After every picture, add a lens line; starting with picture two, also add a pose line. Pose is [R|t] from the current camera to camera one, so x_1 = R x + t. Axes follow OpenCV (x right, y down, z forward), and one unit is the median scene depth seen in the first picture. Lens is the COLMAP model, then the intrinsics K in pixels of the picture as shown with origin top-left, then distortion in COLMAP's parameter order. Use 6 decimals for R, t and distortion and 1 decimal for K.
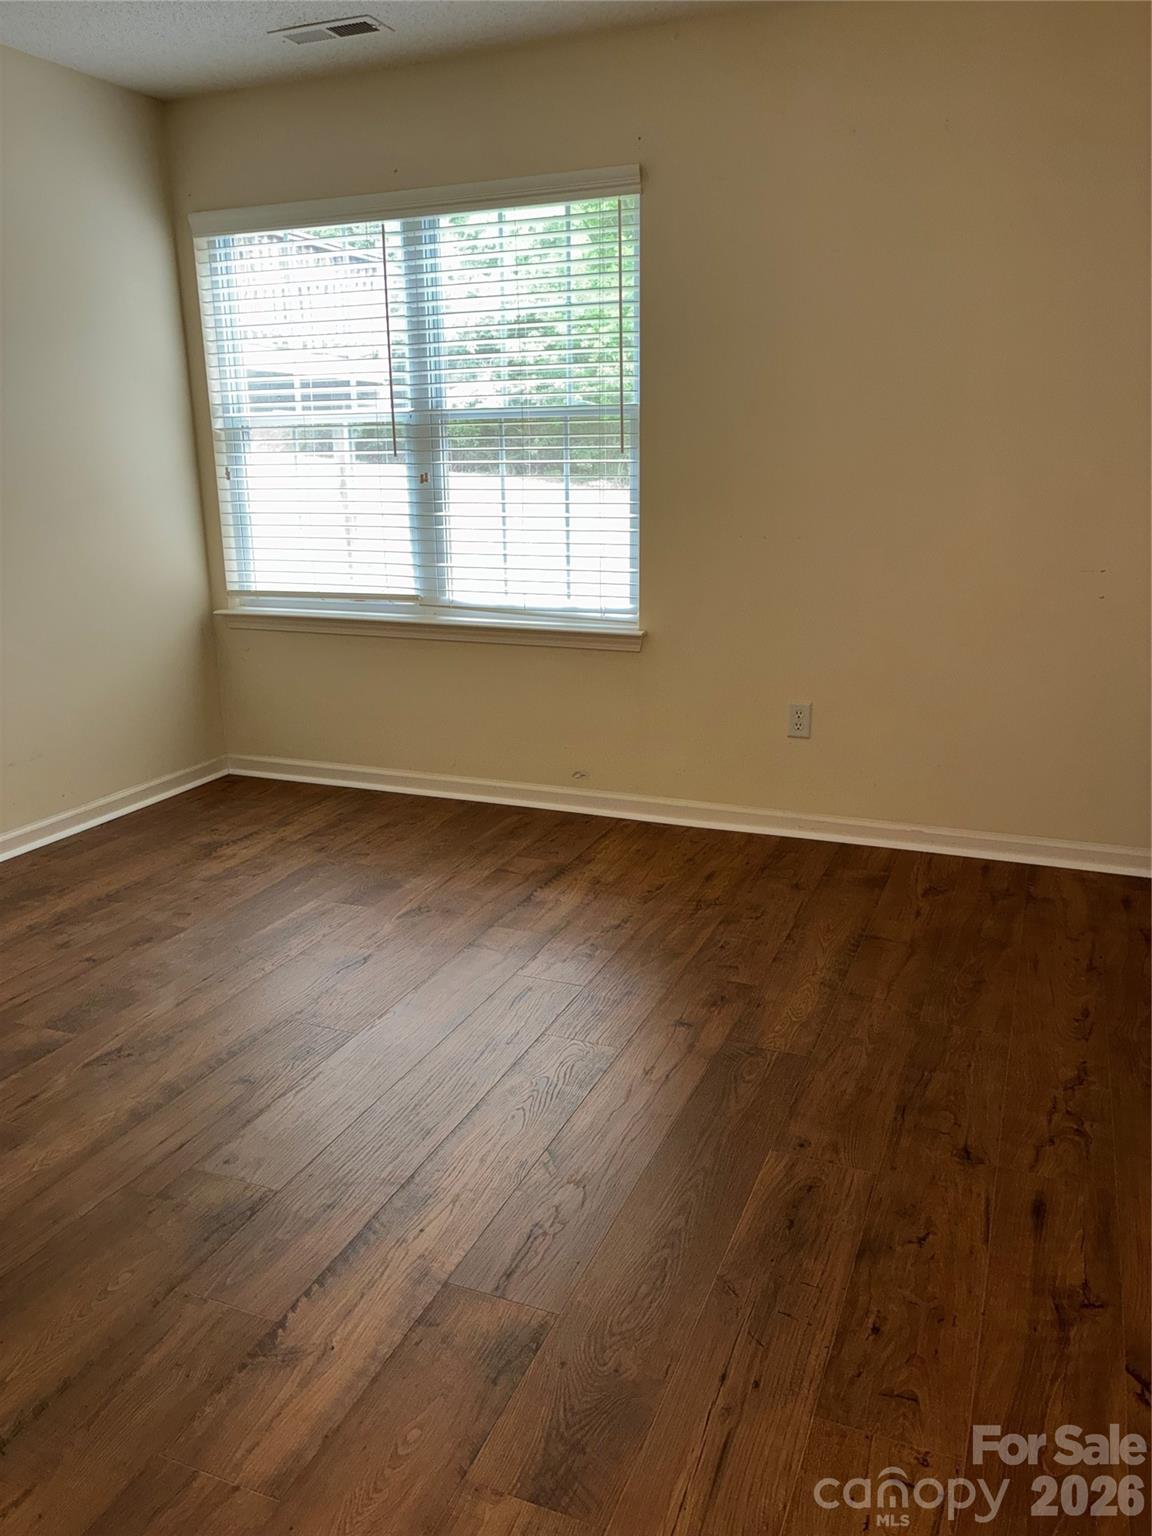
lens RADIAL K [[1160.5, 0, 573.0], [0, 1160.5, 767.2], [0, 0, 1]] dist [0.031093, -0.015303]
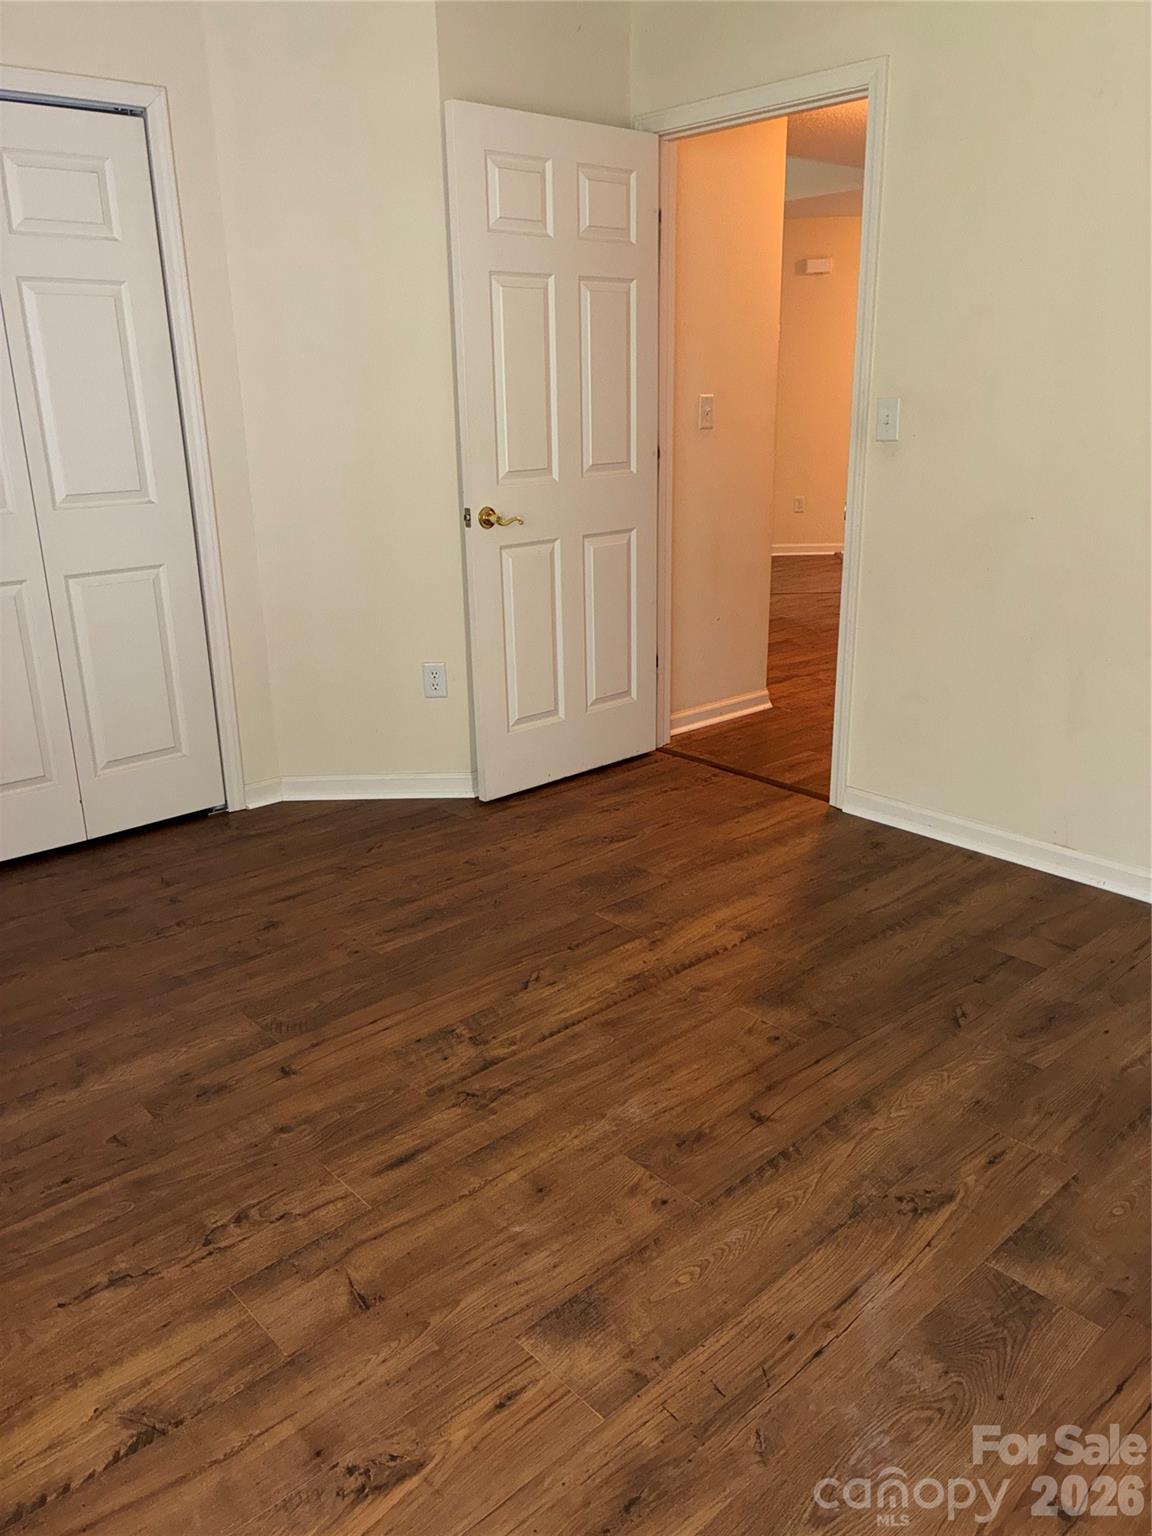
lens RADIAL K [[1160.5, 0, 581.8], [0, 1160.5, 762.8], [0, 0, 1]] dist [0.031093, -0.015303]
pose [[-0.907112, -0.100269, 0.408771, -0.486454], [0.138527, 0.845971, 0.514921, -0.440820], [-0.397438, 0.523717, -0.753500, 1.551479]]
